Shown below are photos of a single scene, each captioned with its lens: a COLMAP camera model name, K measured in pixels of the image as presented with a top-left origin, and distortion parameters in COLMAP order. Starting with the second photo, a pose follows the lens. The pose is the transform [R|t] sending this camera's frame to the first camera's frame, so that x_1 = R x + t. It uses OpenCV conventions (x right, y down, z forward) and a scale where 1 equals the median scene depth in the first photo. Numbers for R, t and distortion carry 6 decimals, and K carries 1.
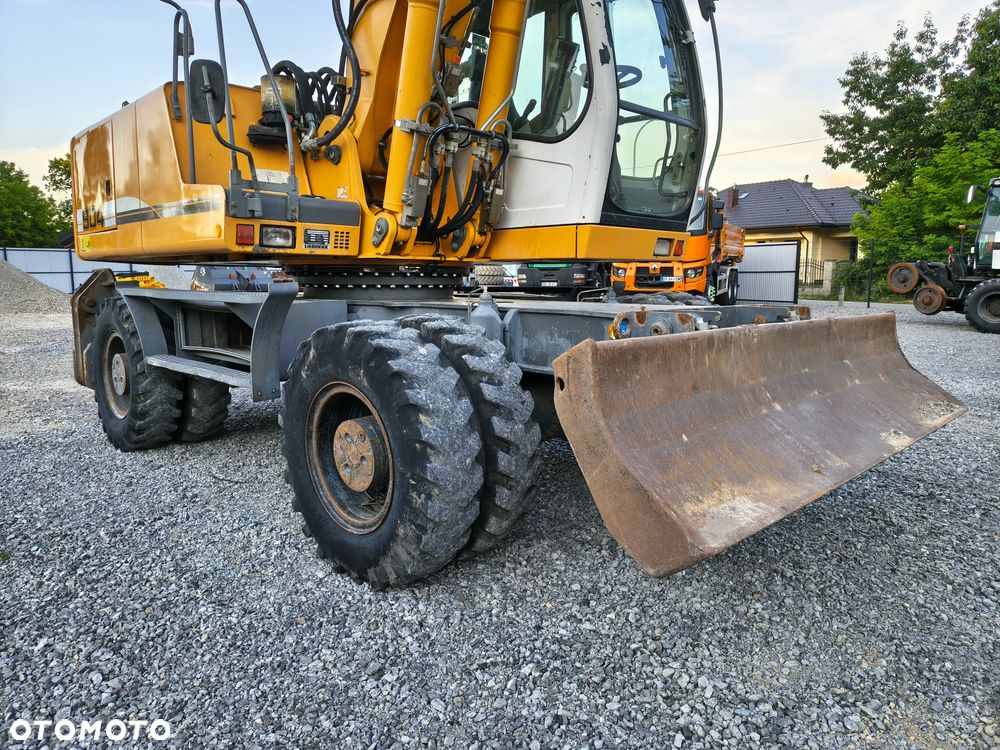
lens RADIAL K [[712.6, 0, 483.2], [0, 712.6, 372.3], [0, 0, 1]] dist [0.044090, -0.031769]
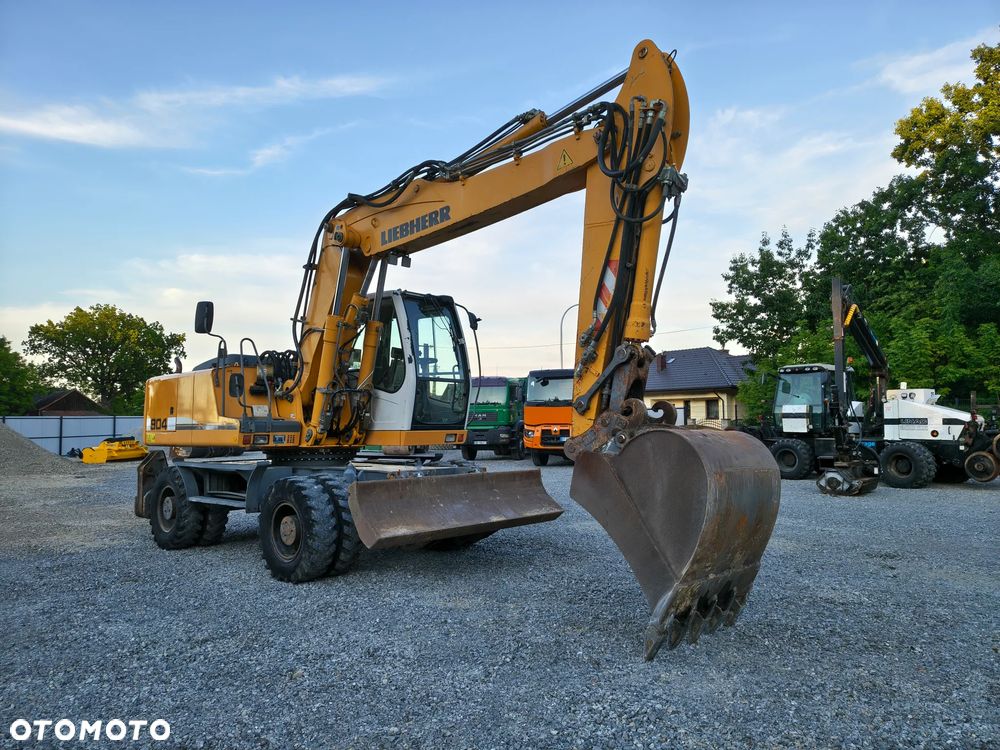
lens RADIAL K [[686.3, 0, 496.9], [0, 686.3, 375.1], [0, 0, 1]] dist [0.066017, -0.064802]
pose [[0.997701, -0.005020, 0.067586, 0.260412], [0.019235, 0.977219, -0.211362, 0.073455], [-0.064985, 0.212176, 0.975068, -1.028283]]
